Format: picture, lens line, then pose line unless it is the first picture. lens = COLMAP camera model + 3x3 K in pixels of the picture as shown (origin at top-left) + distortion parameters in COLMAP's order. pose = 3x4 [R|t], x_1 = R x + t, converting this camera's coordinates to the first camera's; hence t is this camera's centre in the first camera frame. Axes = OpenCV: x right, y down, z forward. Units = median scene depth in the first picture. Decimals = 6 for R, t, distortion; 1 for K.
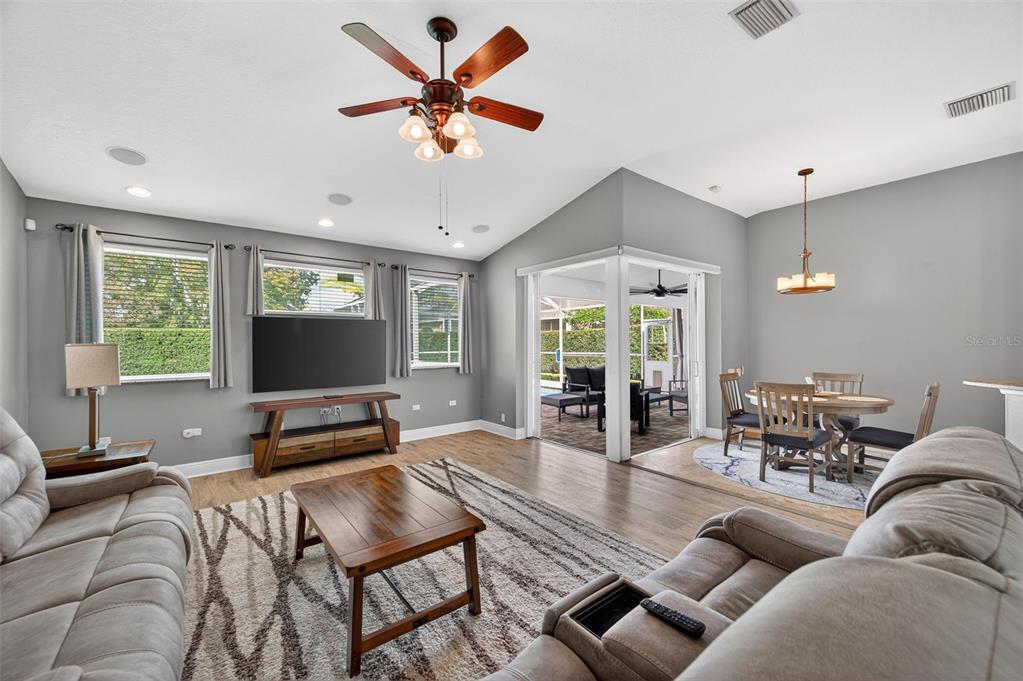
lens RADIAL K [[405.5, 0, 510.4], [0, 405.5, 338.9], [0, 0, 1]] dist [0.005471, 0.000001]
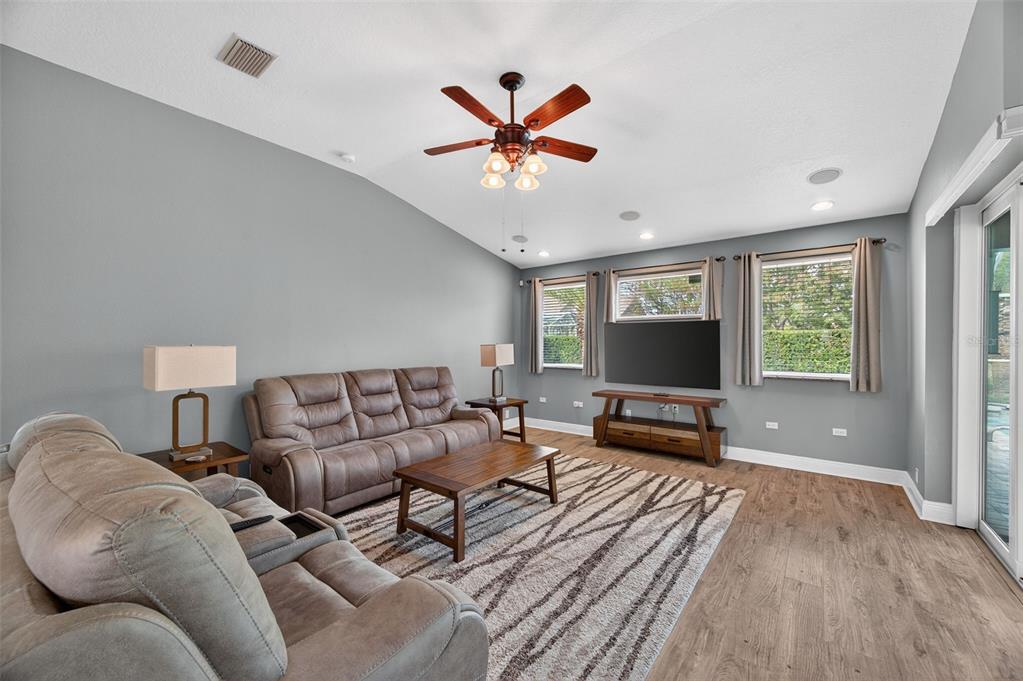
lens RADIAL K [[399.5, 0, 519.0], [0, 399.5, 338.9], [0, 0, 1]] dist [0.002315, -0.000378]
pose [[0.240144, -0.006446, -0.970716, 0.703130], [0.003689, 0.999977, -0.005728, -0.000972], [0.970730, -0.002206, 0.240162, 0.540390]]
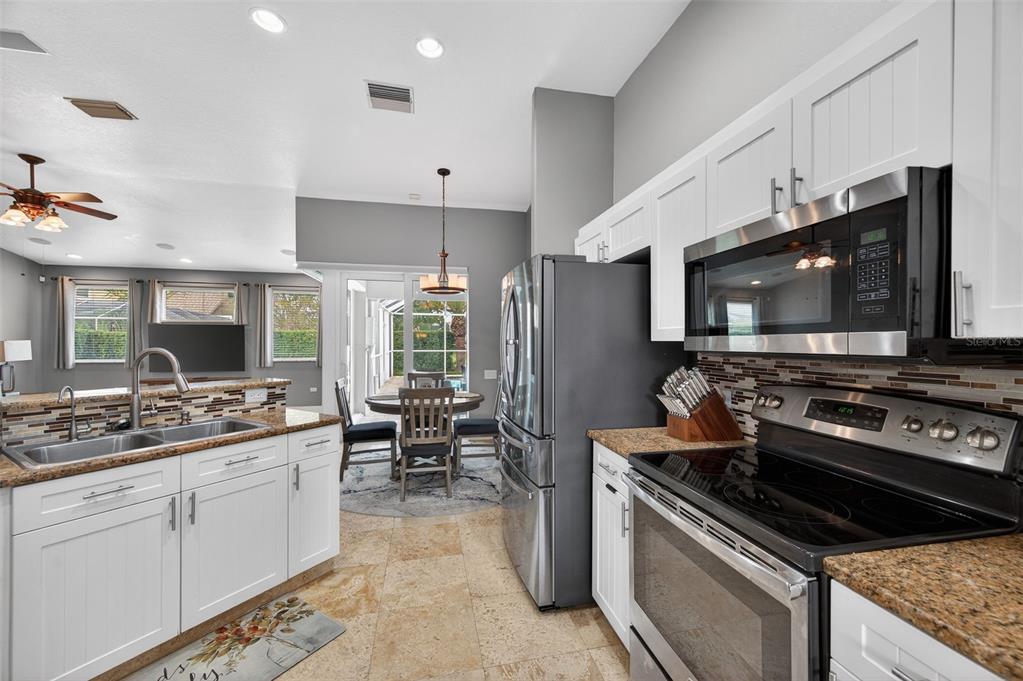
lens RADIAL K [[399.5, 0, 507.6], [0, 399.5, 337.7], [0, 0, 1]] dist [0.002315, -0.000378]
pose [[0.893918, 0.002649, -0.448223, 1.687313], [-0.003385, 0.999994, -0.000840, -0.007584], [0.448218, 0.002269, 0.893921, 0.298626]]
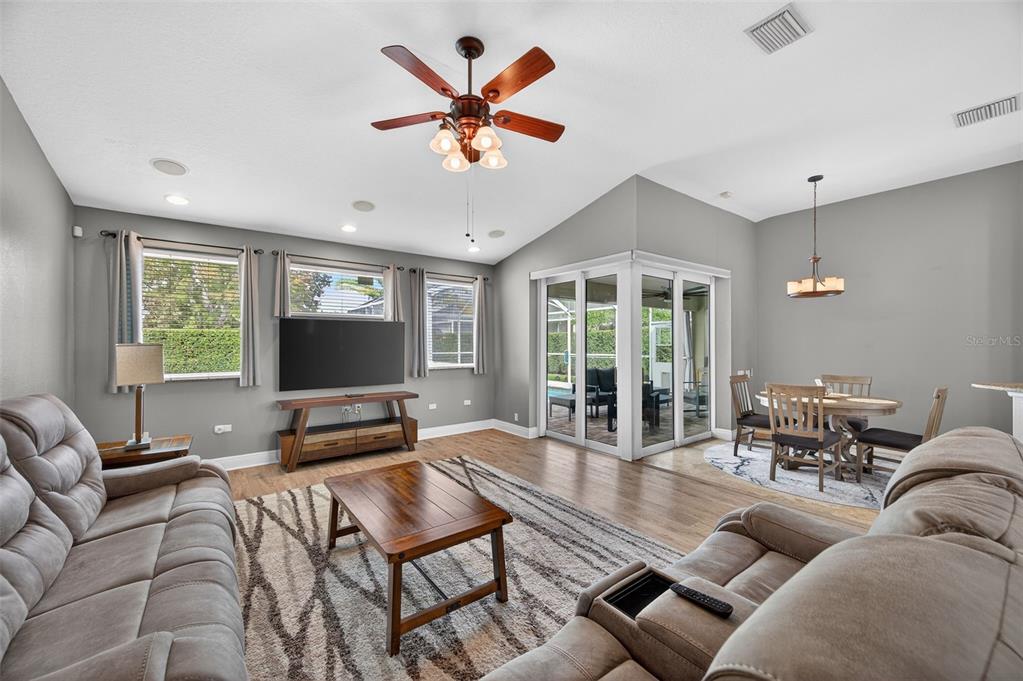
lens RADIAL K [[399.5, 0, 510.2], [0, 399.5, 339.5], [0, 0, 1]] dist [0.002315, -0.000378]
pose [[0.999852, 0.004278, -0.016681, -0.030694], [-0.004302, 0.999990, -0.001448, -0.001831], [0.016675, 0.001519, 0.999860, -0.024147]]
